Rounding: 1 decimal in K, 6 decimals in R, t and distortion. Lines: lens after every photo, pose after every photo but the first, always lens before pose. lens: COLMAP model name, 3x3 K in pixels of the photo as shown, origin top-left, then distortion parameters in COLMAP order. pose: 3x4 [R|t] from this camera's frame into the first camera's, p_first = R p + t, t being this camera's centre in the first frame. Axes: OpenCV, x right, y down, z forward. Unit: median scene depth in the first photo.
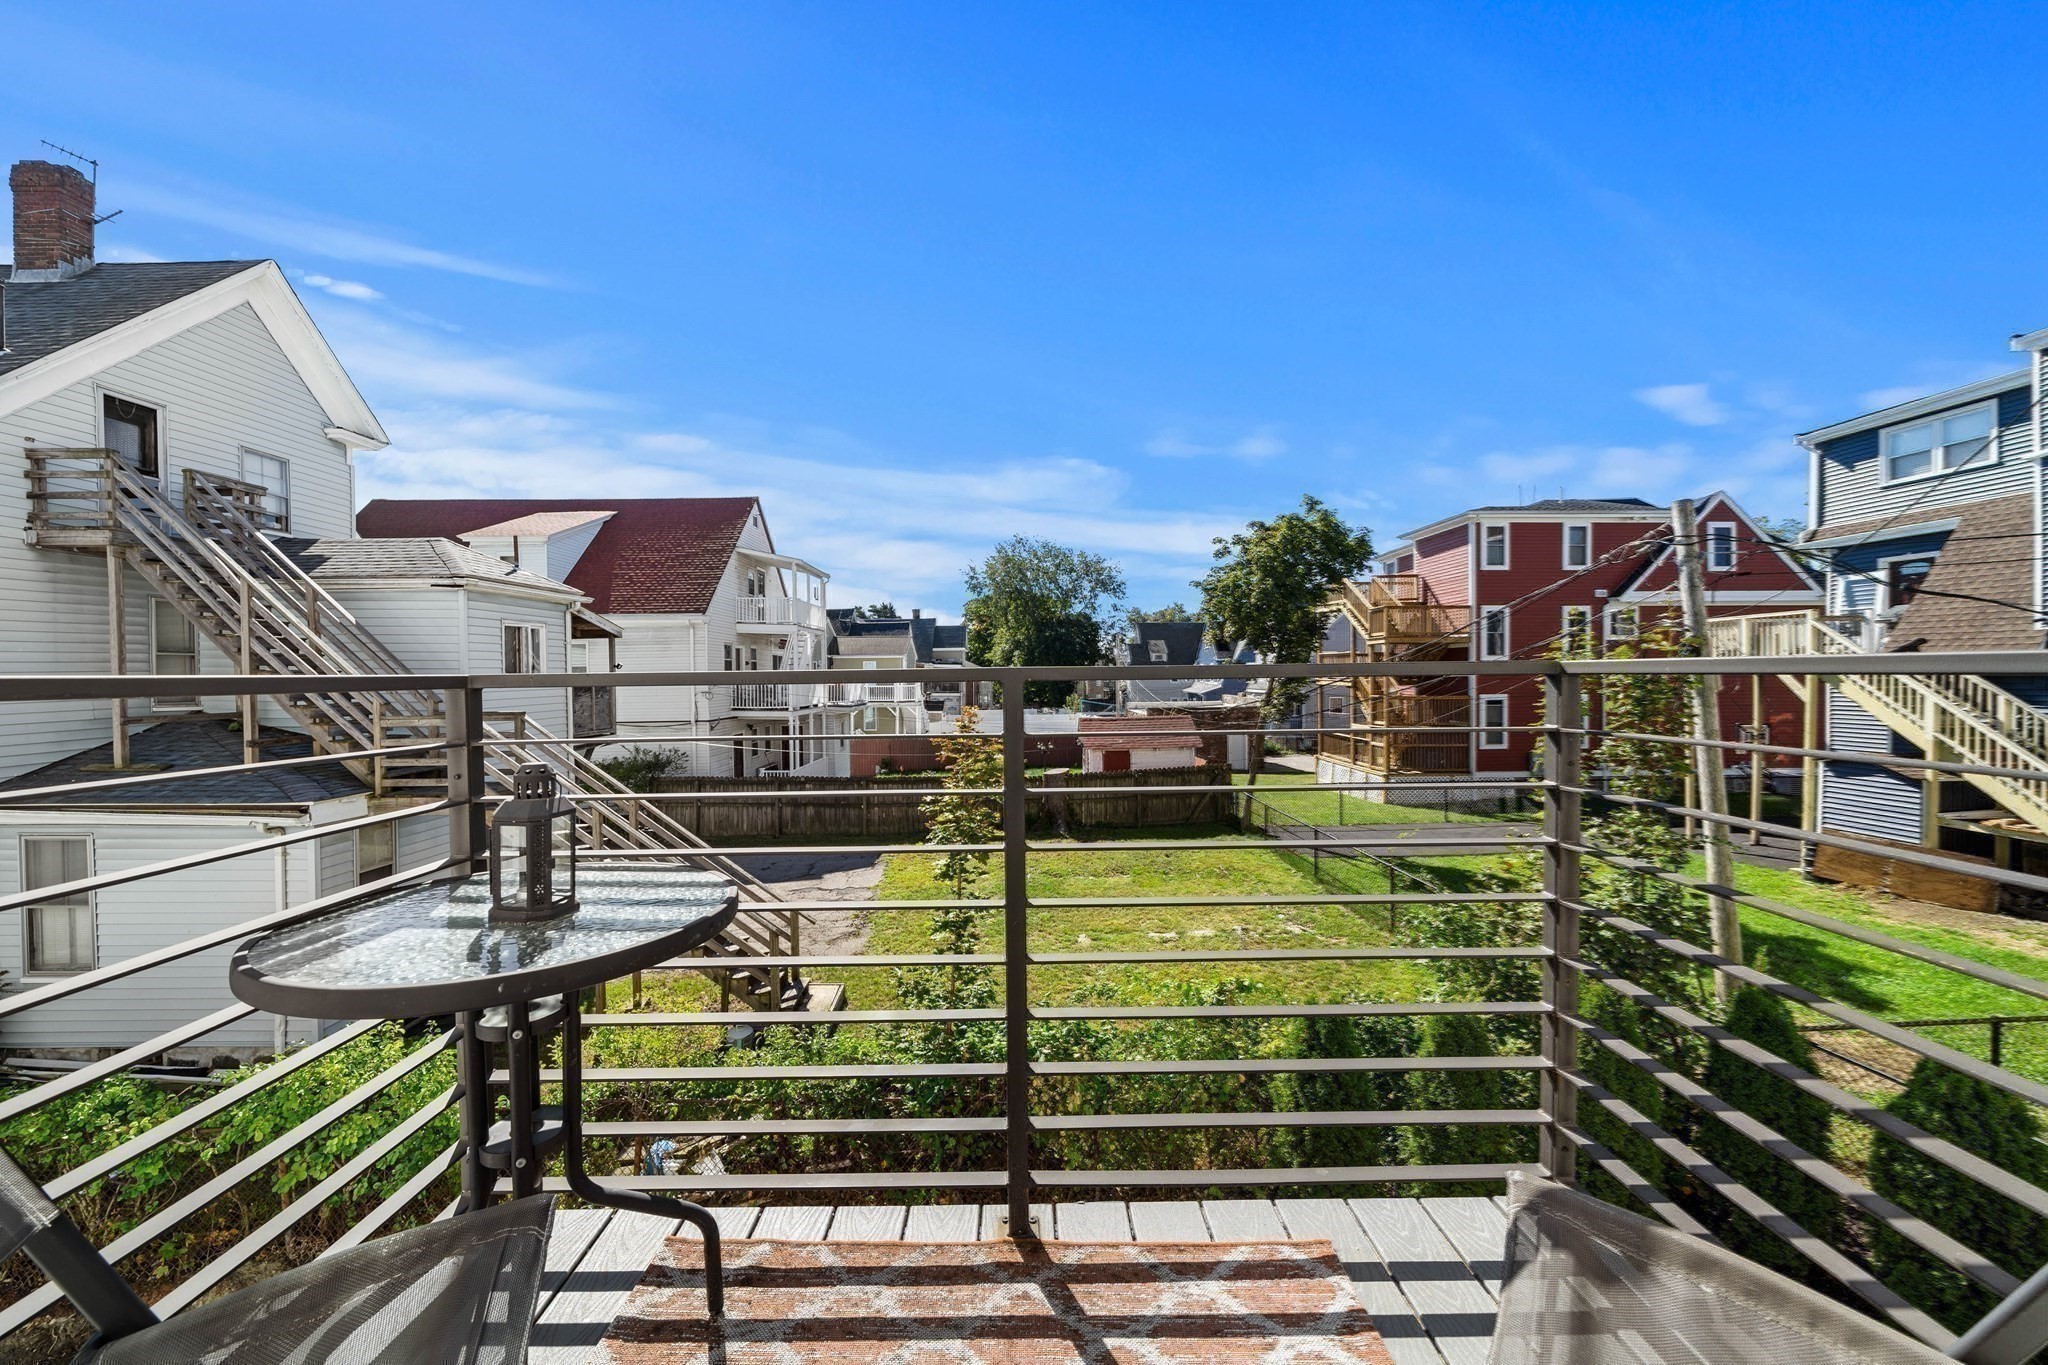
lens RADIAL K [[718.1, 0, 1021.0], [0, 718.1, 683.7], [0, 0, 1]] dist [-0.000916, -0.000080]
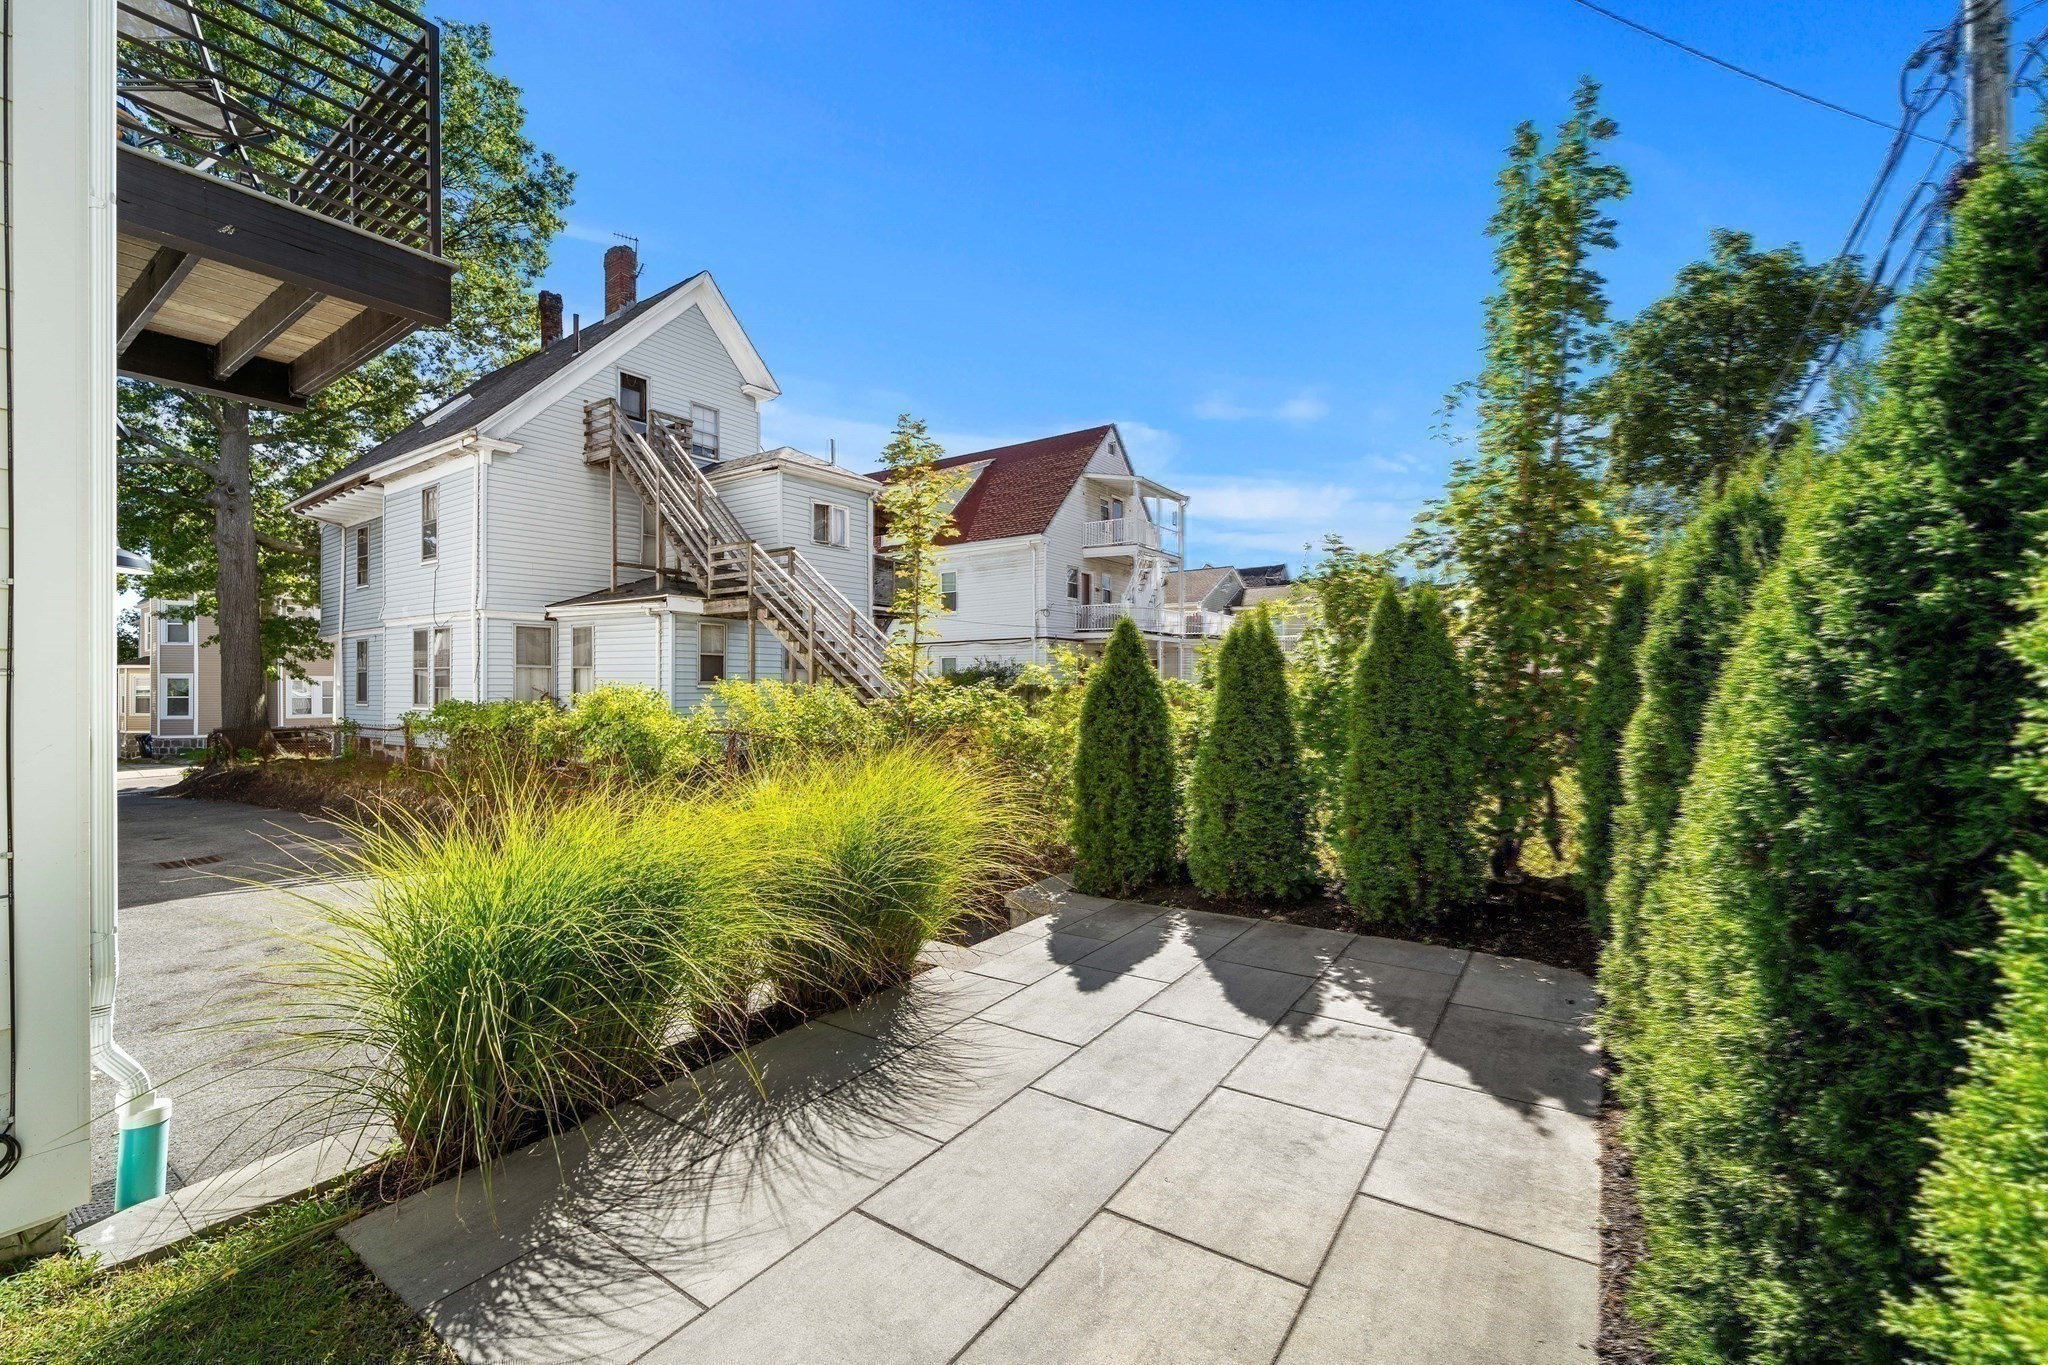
lens RADIAL K [[844.1, 0, 1022.2], [0, 844.1, 679.9], [0, 0, 1]] dist [0.000246, 0.000032]
pose [[0.819313, 0.001530, -0.573345, 0.455554], [-0.009193, 0.999903, -0.010469, 0.246575], [0.573273, 0.013848, 0.819247, -0.027911]]
